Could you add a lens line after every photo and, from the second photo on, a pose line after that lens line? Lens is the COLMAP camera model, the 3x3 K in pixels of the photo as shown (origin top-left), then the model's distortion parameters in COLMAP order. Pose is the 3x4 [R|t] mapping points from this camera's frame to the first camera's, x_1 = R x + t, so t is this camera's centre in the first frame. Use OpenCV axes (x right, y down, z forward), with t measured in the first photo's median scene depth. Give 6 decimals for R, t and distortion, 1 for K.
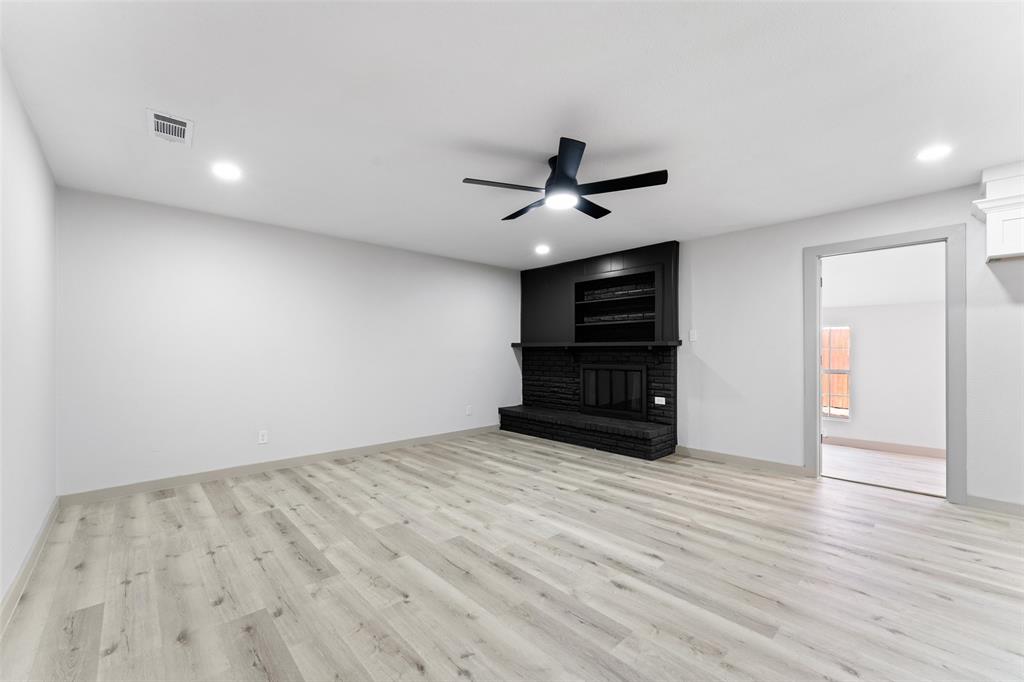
lens RADIAL K [[409.1, 0, 505.4], [0, 409.1, 347.7], [0, 0, 1]] dist [-0.003176, -0.000069]
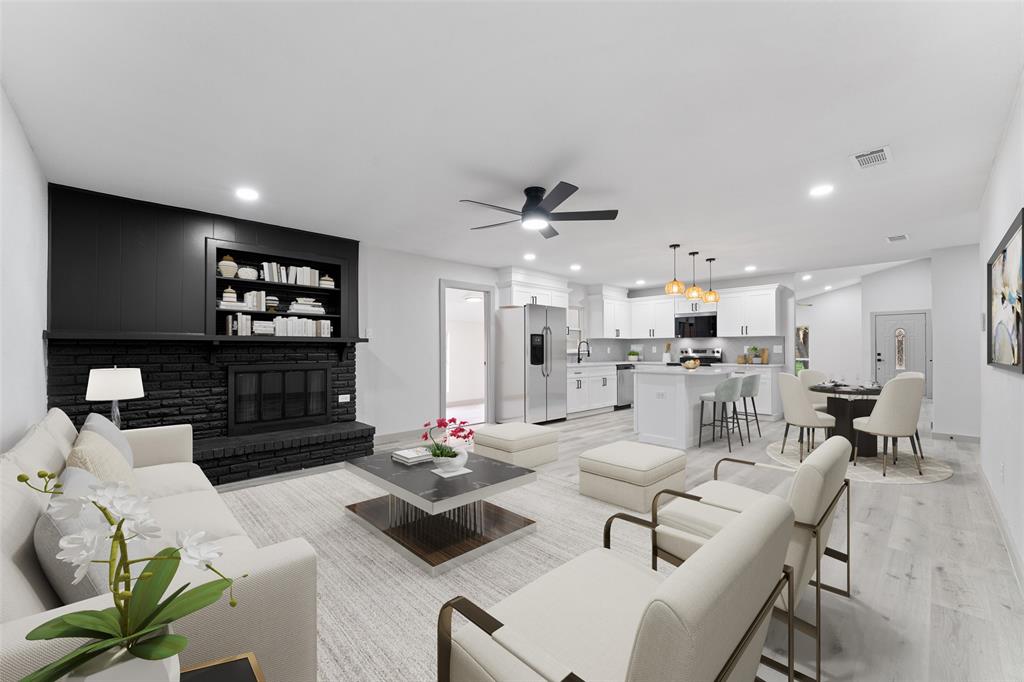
lens RADIAL K [[405.6, 0, 509.5], [0, 405.6, 351.1], [0, 0, 1]] dist [-0.000127, 0.000546]
pose [[-0.017022, -0.005490, 0.999840, -0.781242], [-0.009100, 0.999944, 0.005336, 0.009931], [-0.999814, -0.009008, -0.017071, 0.809358]]
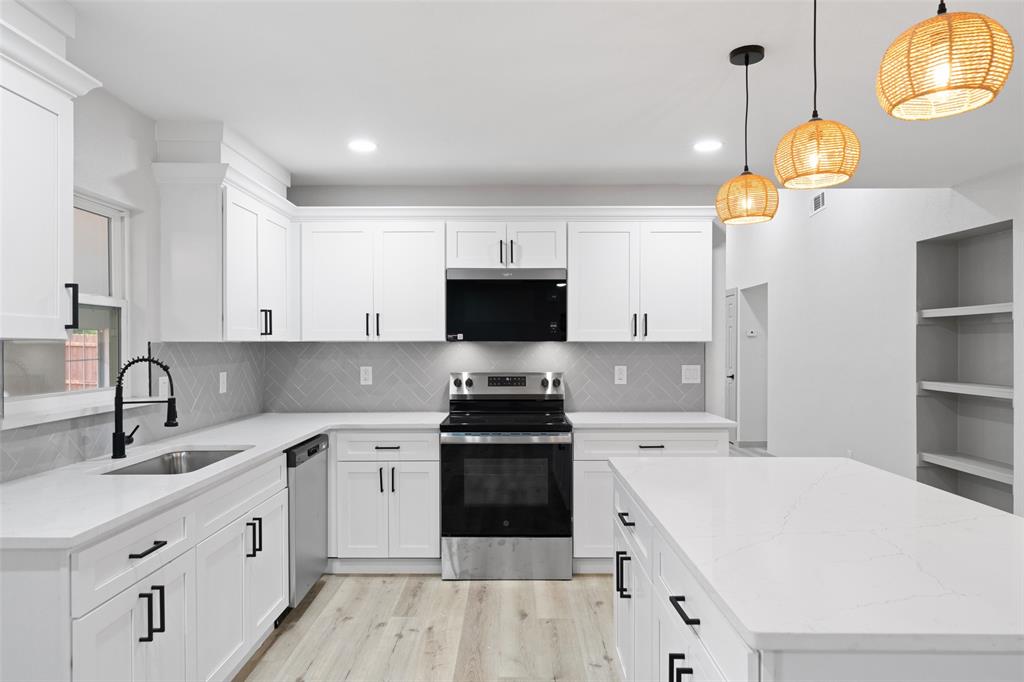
lens RADIAL K [[657.4, 0, 512.0], [0, 657.4, 341.0], [0, 0, 1]] dist [-0.004062, -0.000153]
pose [[-0.733052, 0.002892, 0.680166, 0.494902], [-0.007485, 0.999896, -0.012318, -0.044546], [-0.680131, -0.014121, -0.732954, 0.652895]]
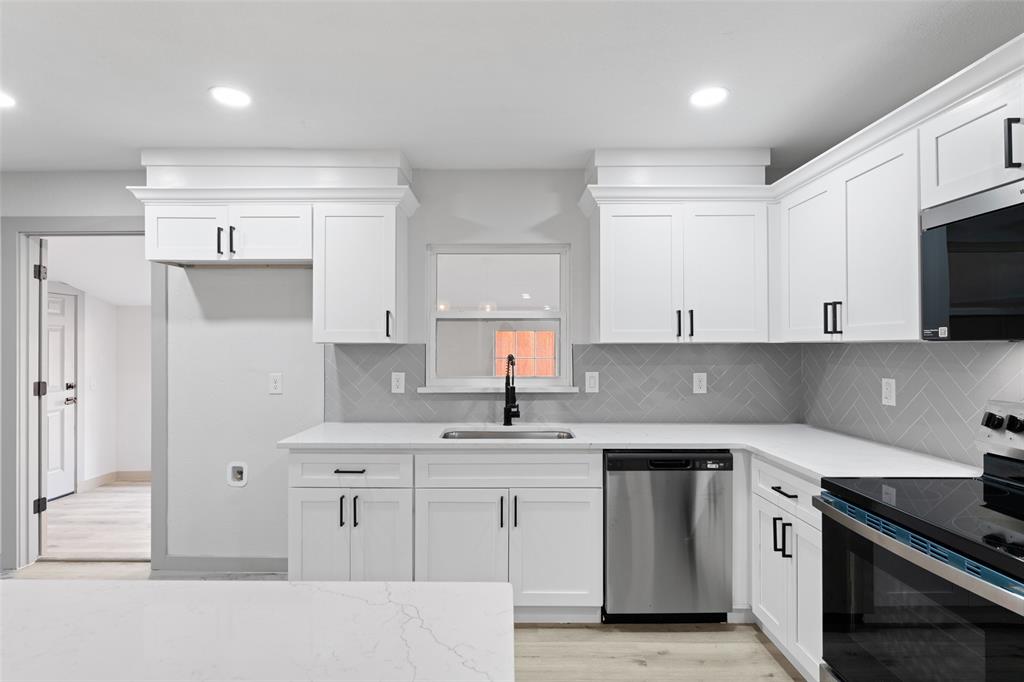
lens RADIAL K [[513.2, 0, 507.2], [0, 513.2, 343.3], [0, 0, 1]] dist [-0.002019, -0.000162]
pose [[0.681184, 0.001103, 0.732111, 0.716092], [-0.005779, 0.999976, 0.003870, -0.054478], [-0.732089, -0.006867, 0.681174, -0.145420]]
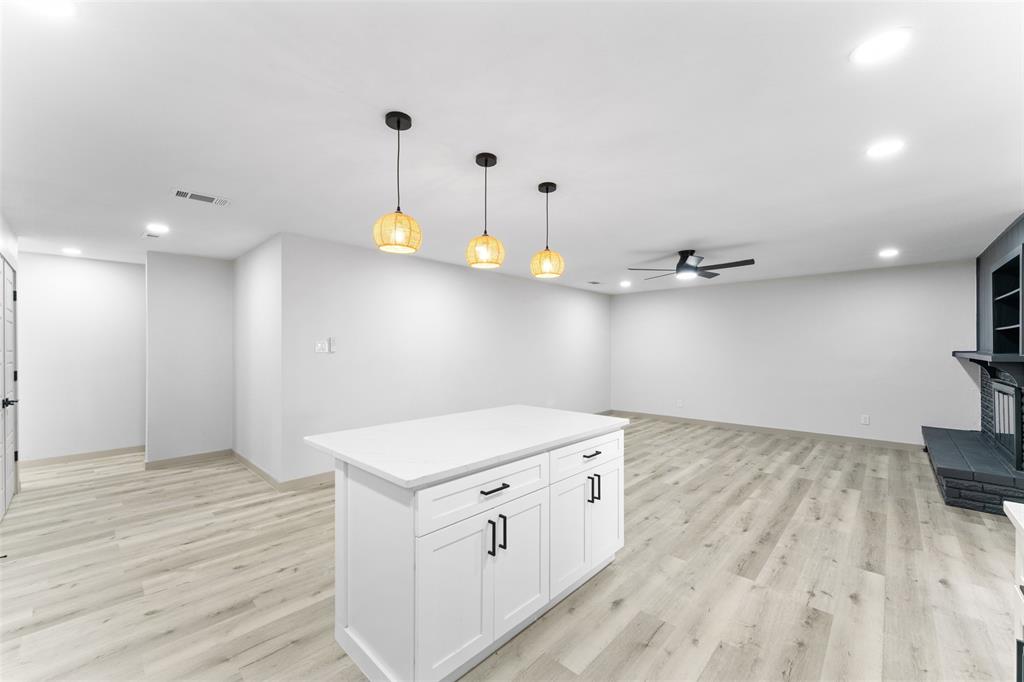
lens RADIAL K [[409.1, 0, 505.4], [0, 409.1, 347.7], [0, 0, 1]] dist [-0.003176, -0.000069]
pose [[0.064024, 0.002484, -0.997945, 1.306315], [0.010976, 0.999935, 0.003193, -0.051130], [0.997888, -0.011158, 0.063993, 0.107361]]
